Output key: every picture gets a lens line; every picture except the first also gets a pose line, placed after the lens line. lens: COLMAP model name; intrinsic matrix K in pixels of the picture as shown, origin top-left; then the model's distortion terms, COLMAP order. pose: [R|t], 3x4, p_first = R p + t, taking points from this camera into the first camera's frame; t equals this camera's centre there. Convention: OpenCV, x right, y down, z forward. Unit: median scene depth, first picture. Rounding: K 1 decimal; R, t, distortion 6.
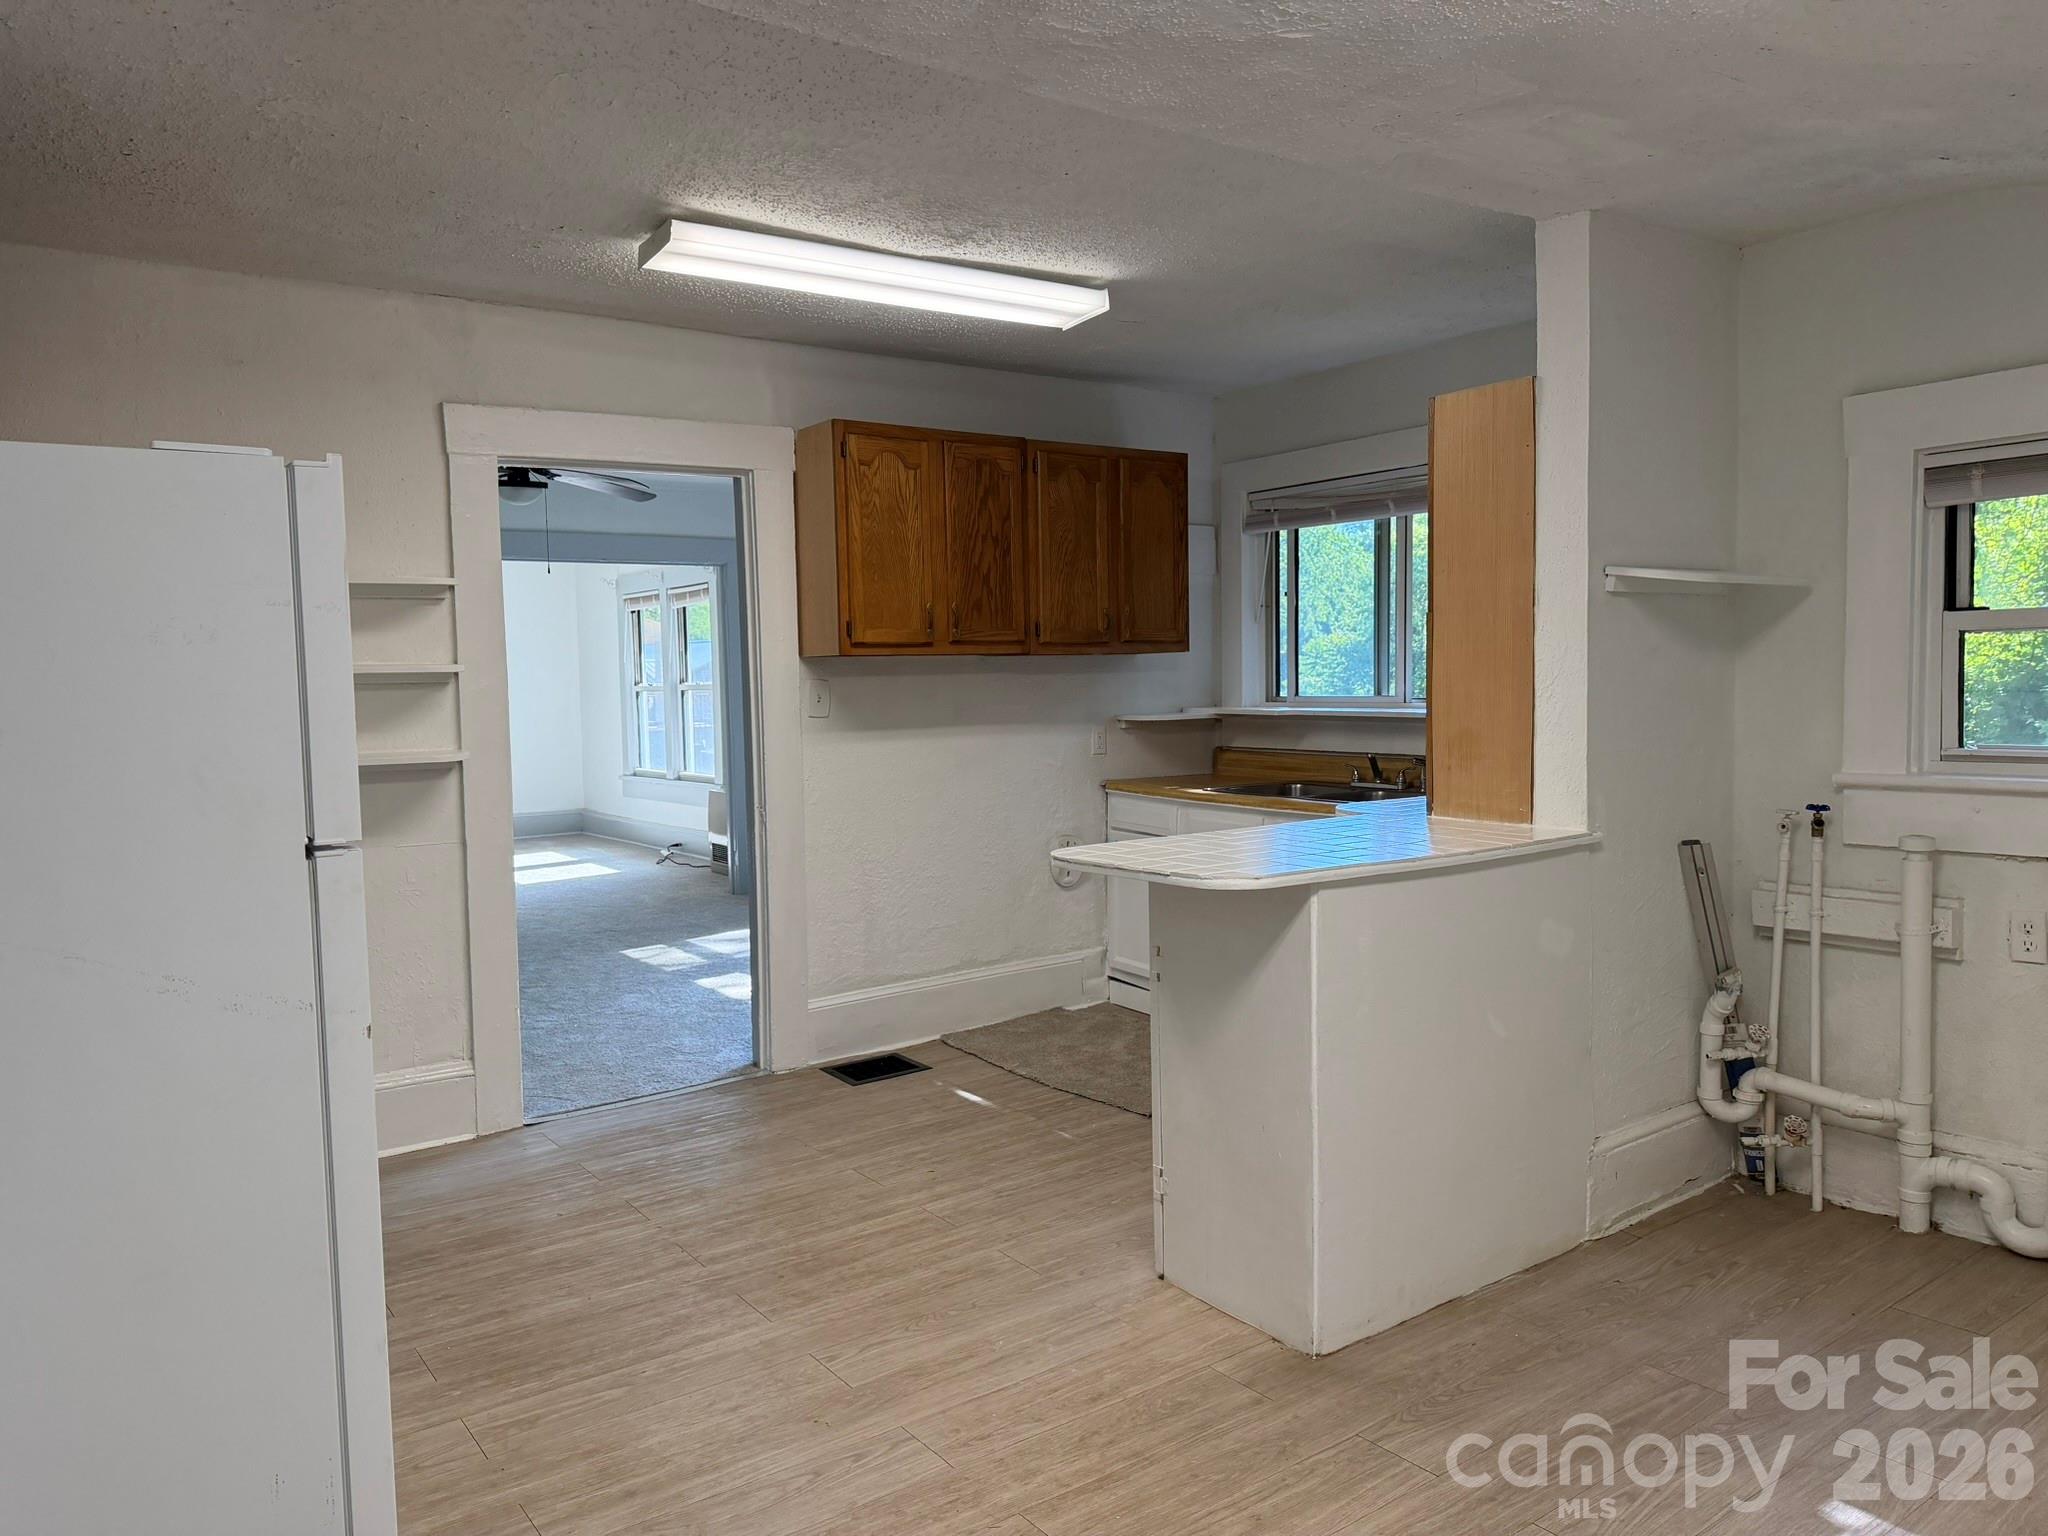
lens RADIAL K [[1414.7, 0, 1032.5], [0, 1414.7, 776.5], [0, 0, 1]] dist [0.045776, -0.058119]
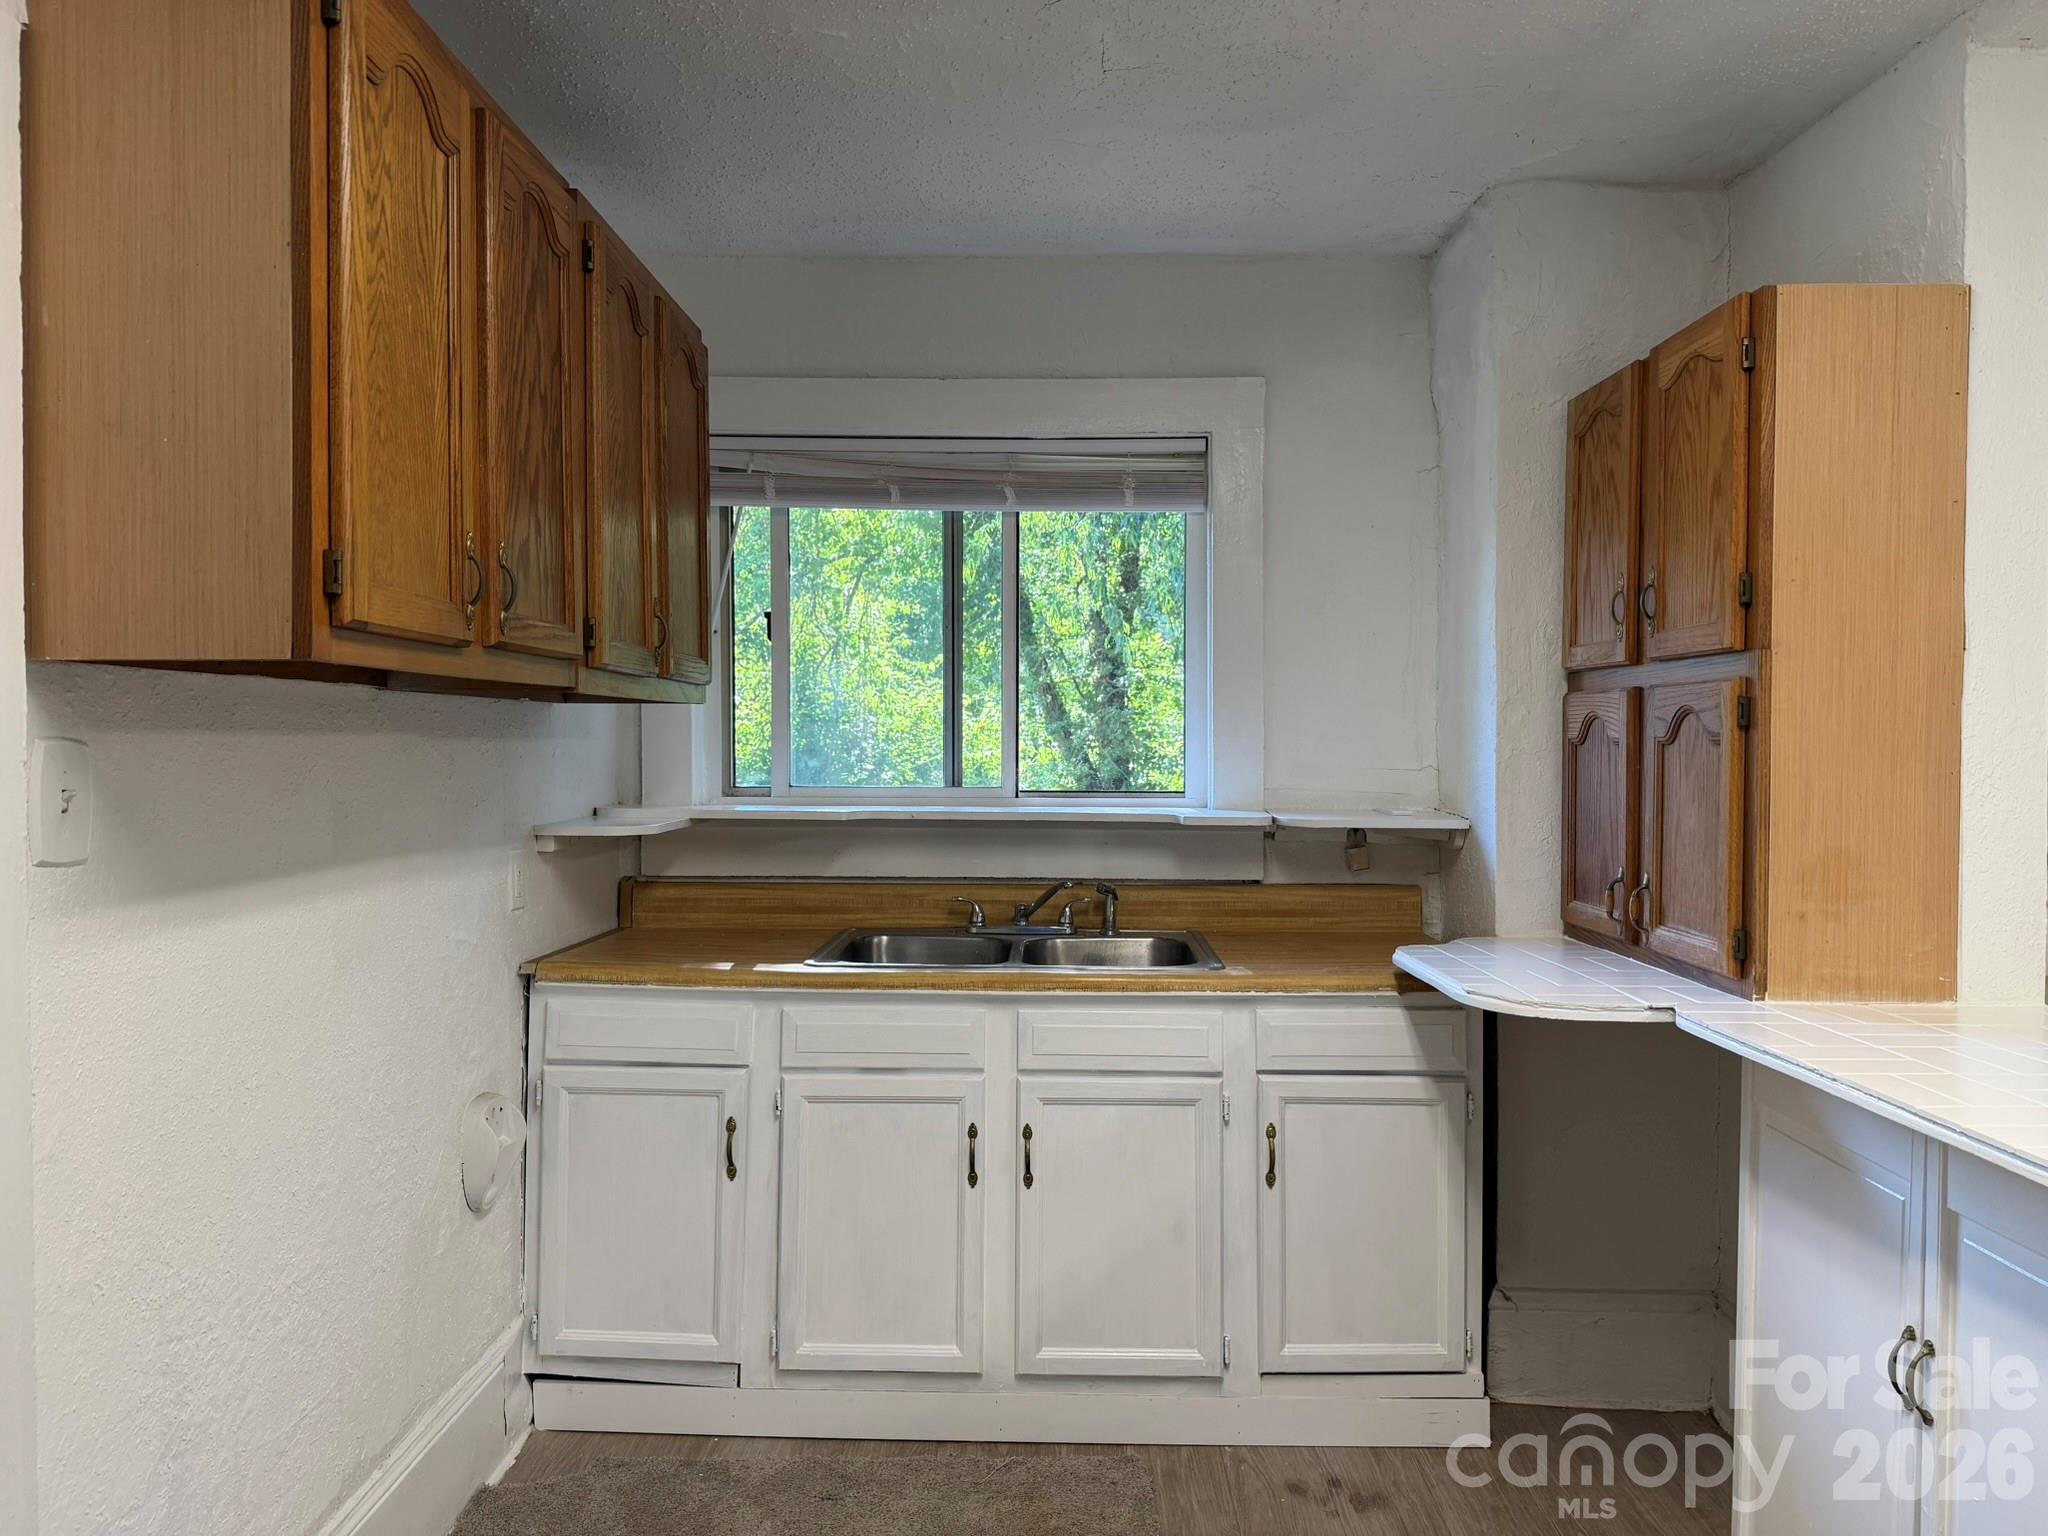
lens RADIAL K [[1414.7, 0, 1017.3], [0, 1414.7, 750.8], [0, 0, 1]] dist [0.045776, -0.058119]
pose [[0.604167, 0.018189, 0.796650, -0.245031], [0.042726, 0.997562, -0.055179, -0.036608], [-0.795712, 0.067375, 0.601917, 0.594136]]
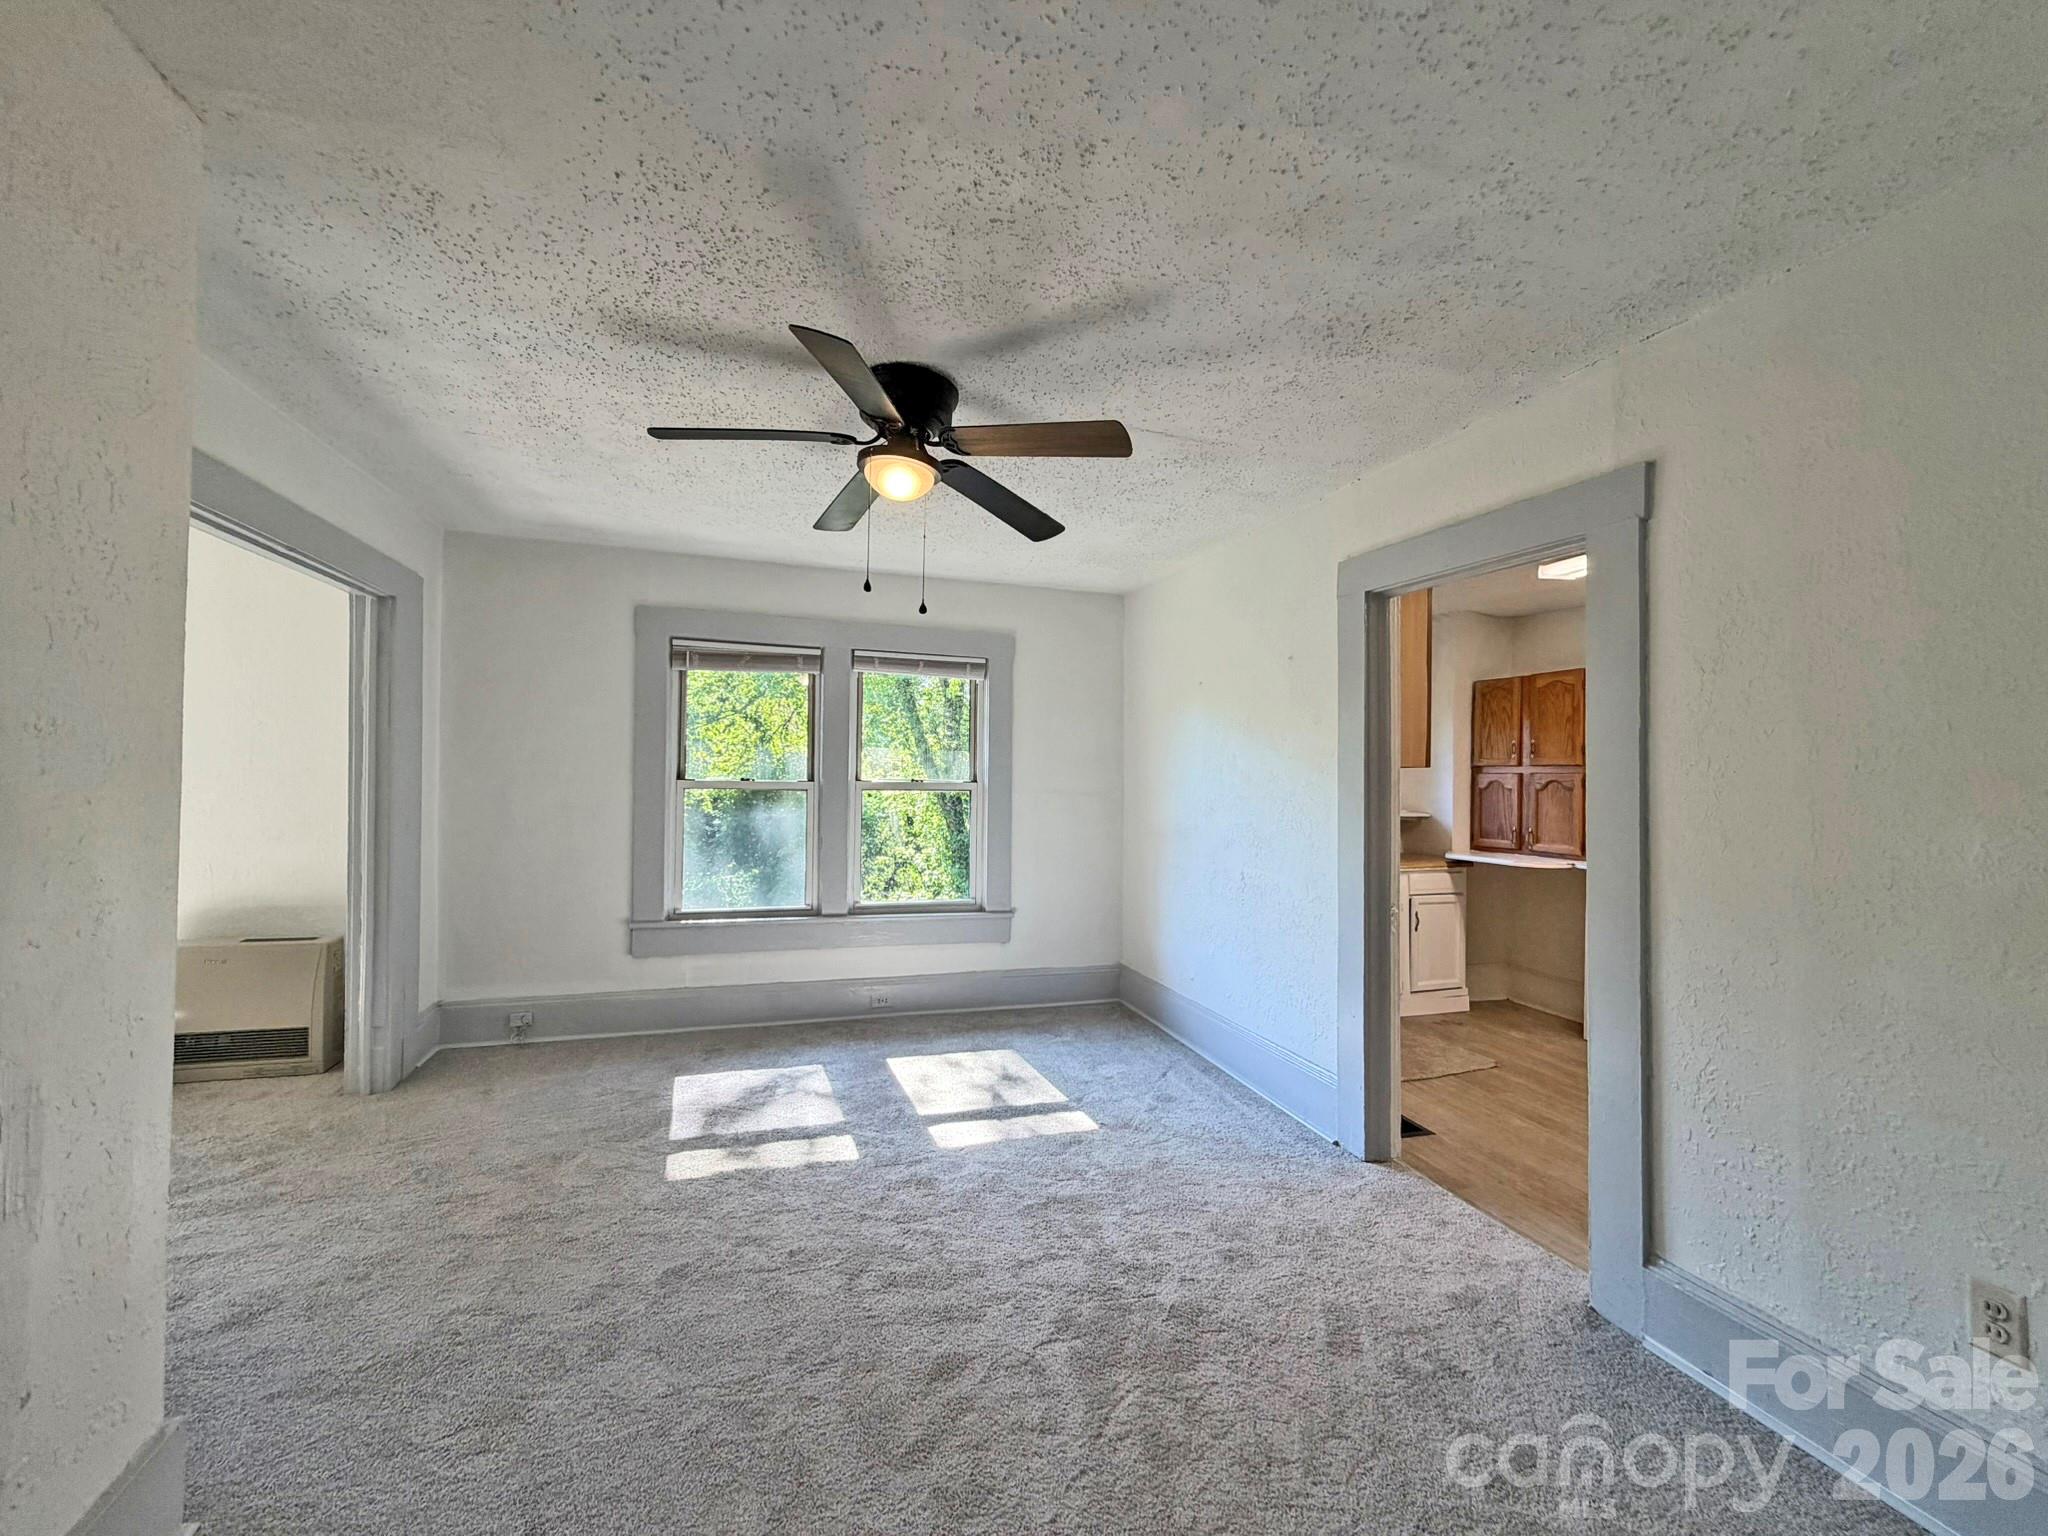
lens RADIAL K [[813.6, 0, 1017.7], [0, 813.6, 767.2], [0, 0, 1]] dist [-0.002948, 0.000958]
pose [[0.319207, 0.044194, 0.946654, -0.769657], [0.039843, 0.997403, -0.059998, -0.049846], [-0.946847, 0.056869, 0.316618, 0.952480]]
